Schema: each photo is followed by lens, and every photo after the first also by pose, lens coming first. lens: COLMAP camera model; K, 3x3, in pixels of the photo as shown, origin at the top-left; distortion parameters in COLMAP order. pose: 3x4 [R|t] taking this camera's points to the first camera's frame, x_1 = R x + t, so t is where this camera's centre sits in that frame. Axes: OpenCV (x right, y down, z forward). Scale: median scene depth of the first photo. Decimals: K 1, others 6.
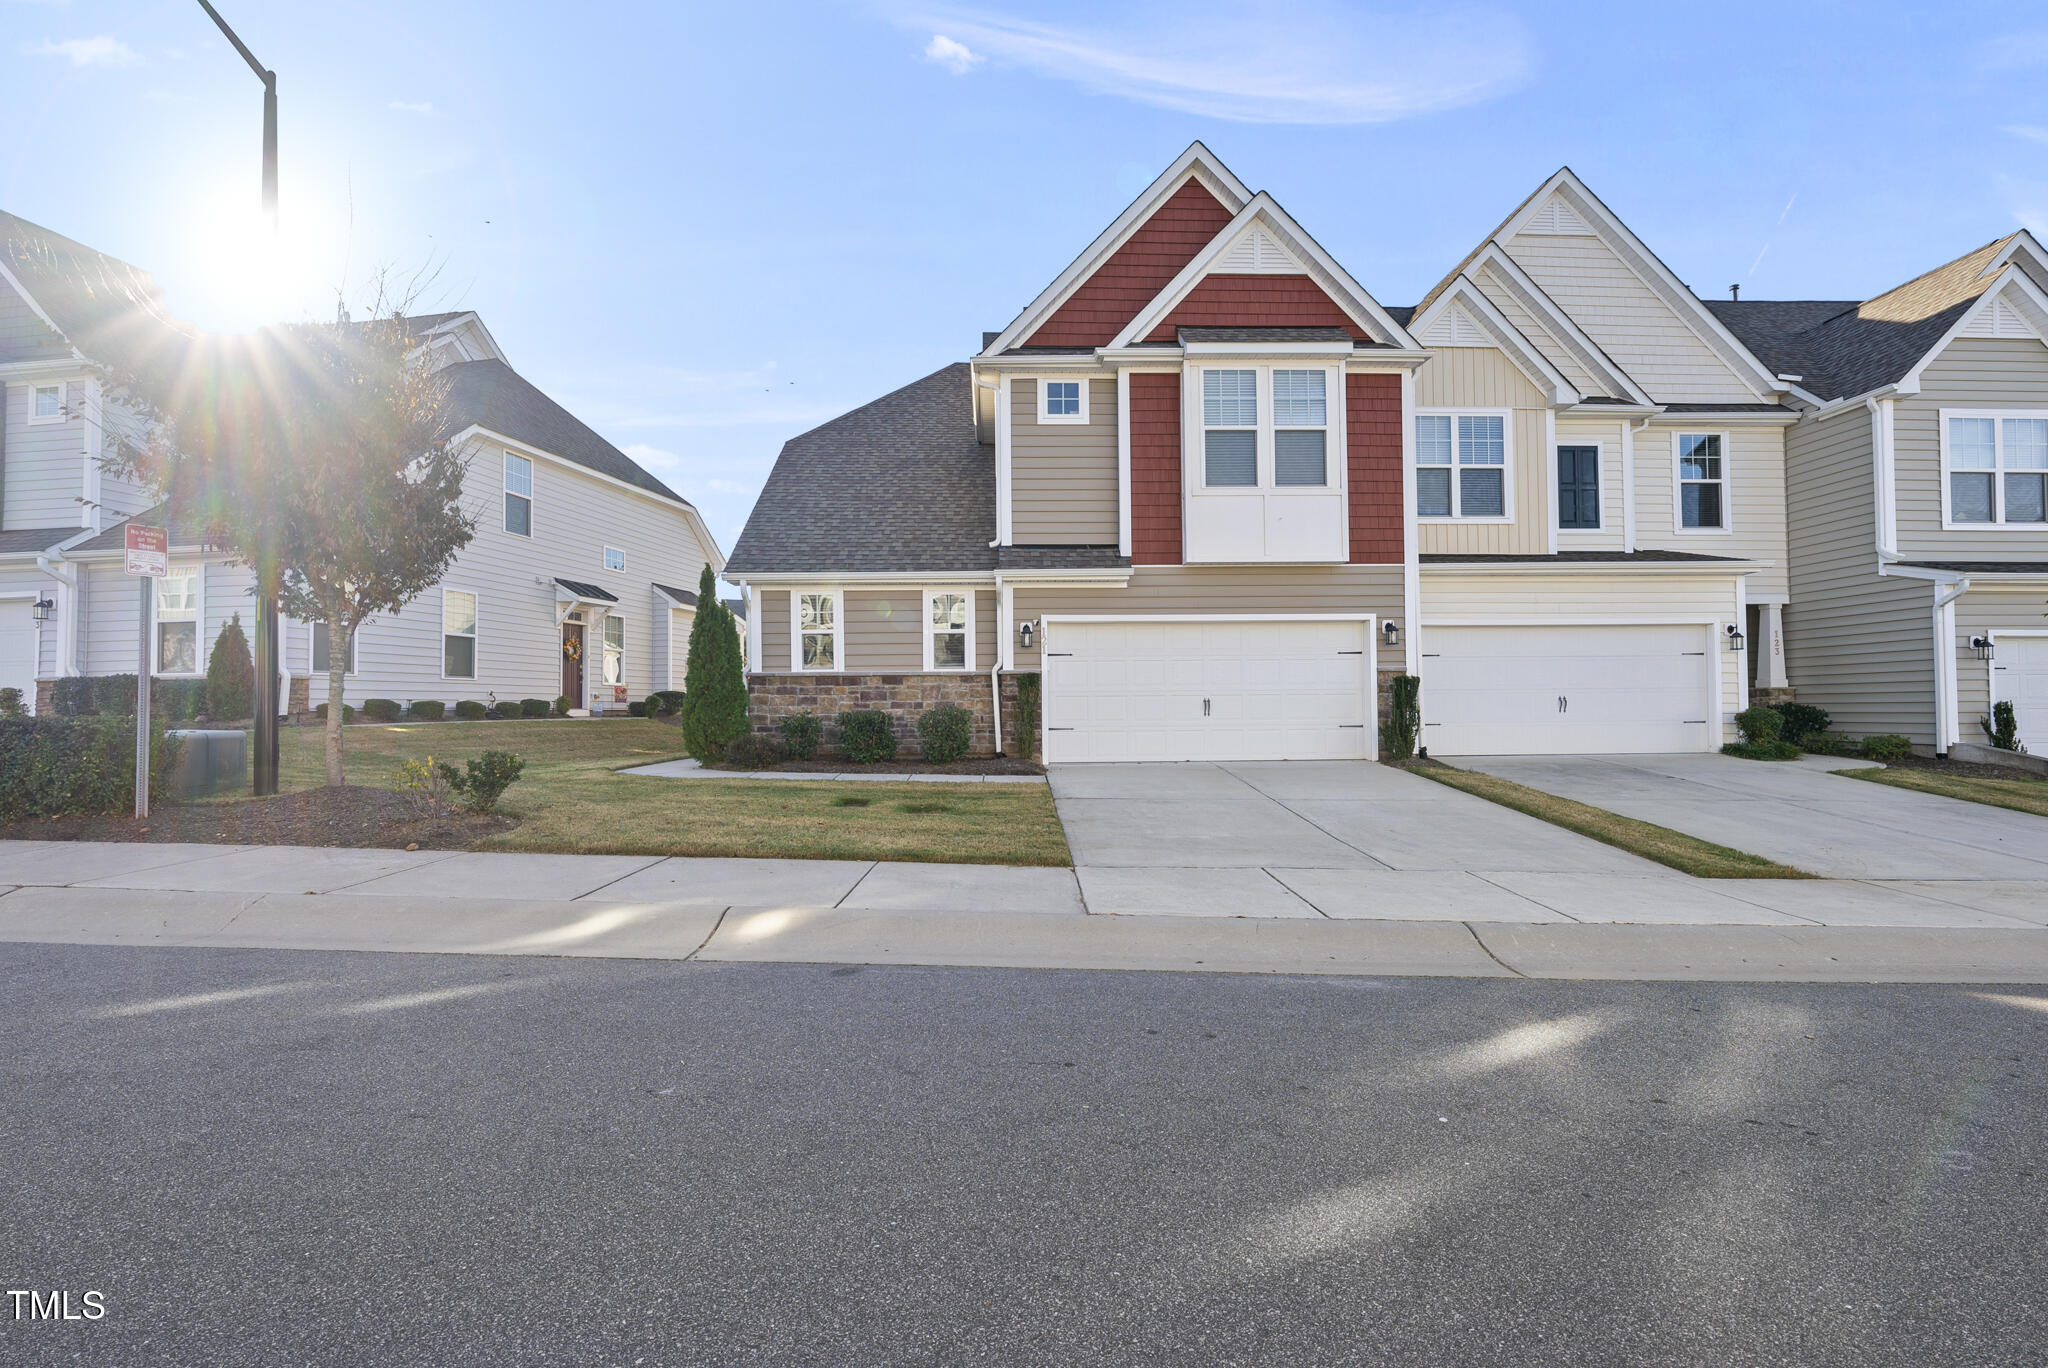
lens RADIAL K [[987.6, 0, 1015.6], [0, 987.6, 682.3], [0, 0, 1]] dist [0.001818, -0.000670]
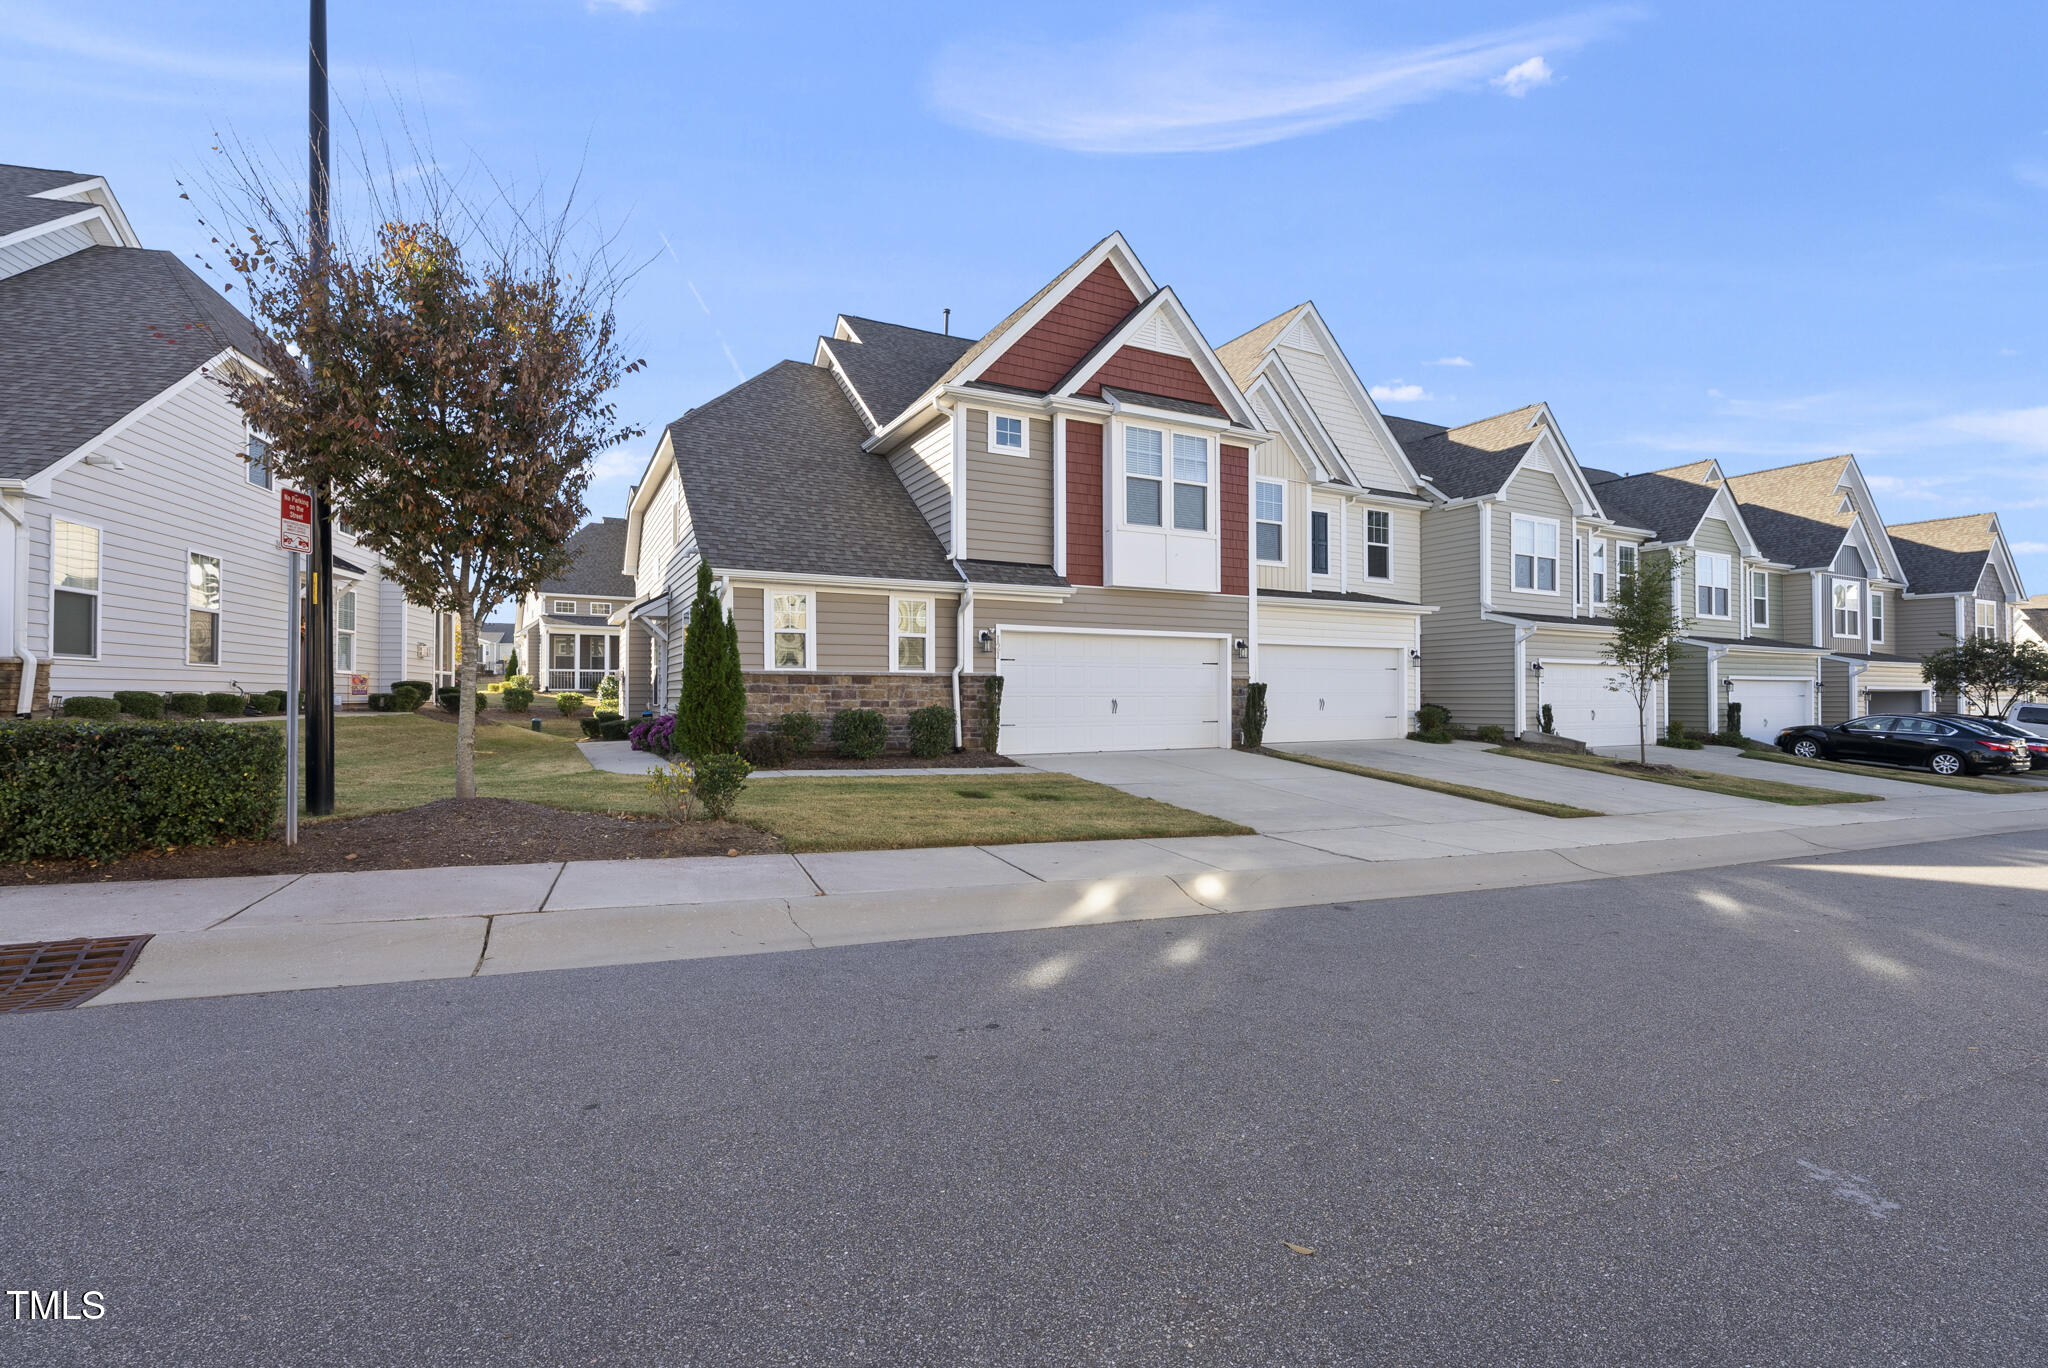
lens RADIAL K [[987.6, 0, 1015.6], [0, 987.6, 682.3], [0, 0, 1]] dist [0.001818, -0.000670]
pose [[0.887125, 0.013460, 0.461332, -0.467033], [-0.018924, 0.999795, 0.007219, -0.010308], [-0.461140, -0.015134, 0.887198, -0.007955]]
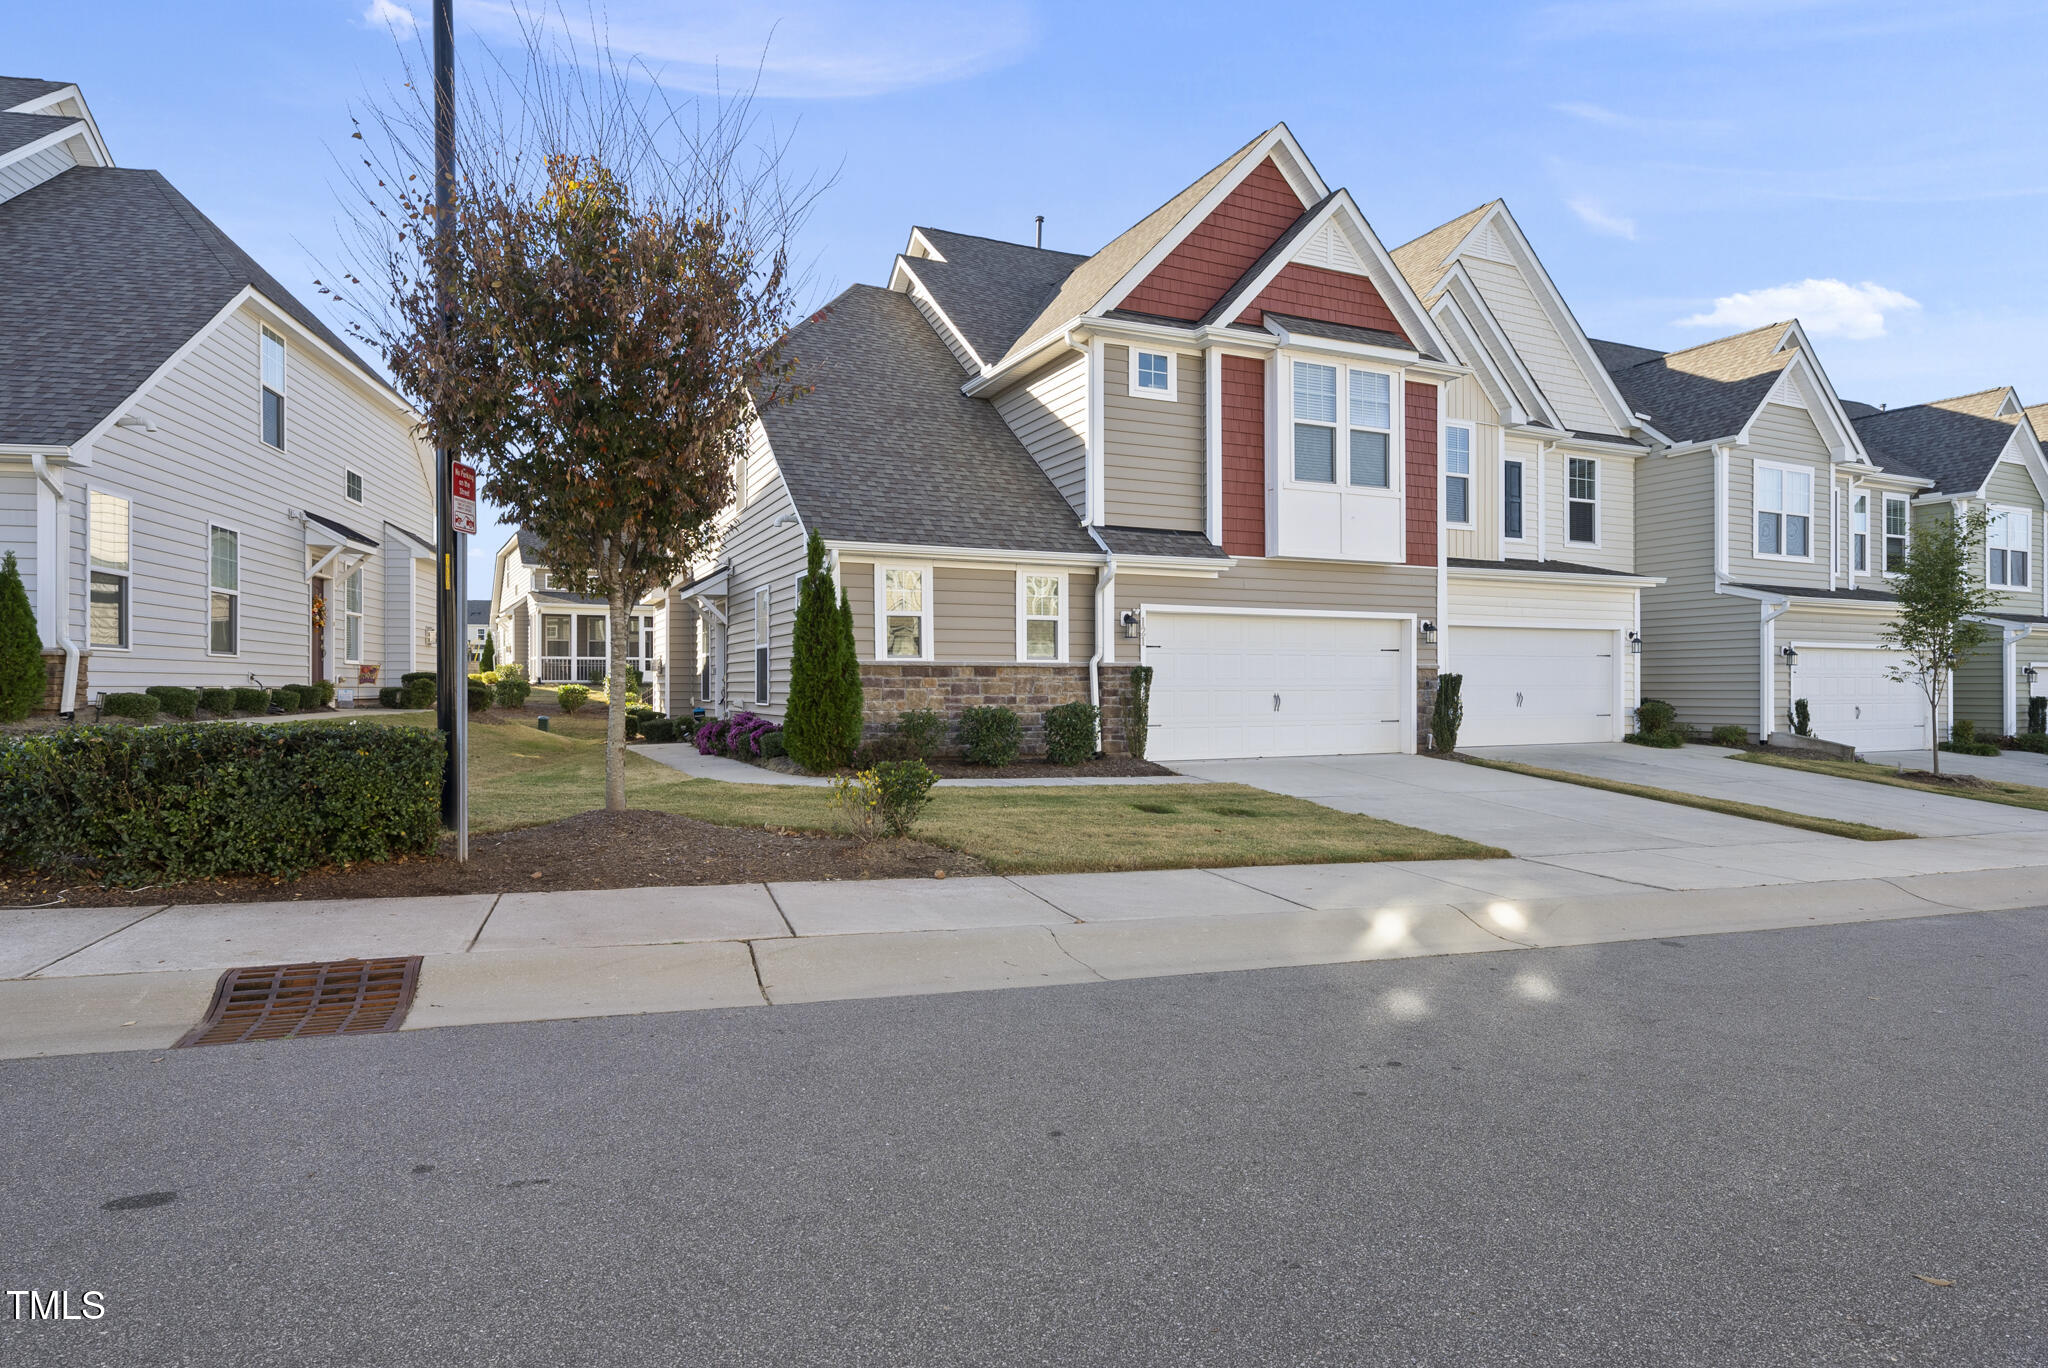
lens RADIAL K [[1232.0, 0, 987.1], [0, 1232.0, 682.7], [0, 0, 1]] dist [0.003025, 0.001099]
pose [[0.909069, 0.007545, 0.416578, -0.584018], [-0.016995, 0.999675, 0.018981, -0.013101], [-0.416299, -0.024335, 0.908902, 0.001293]]
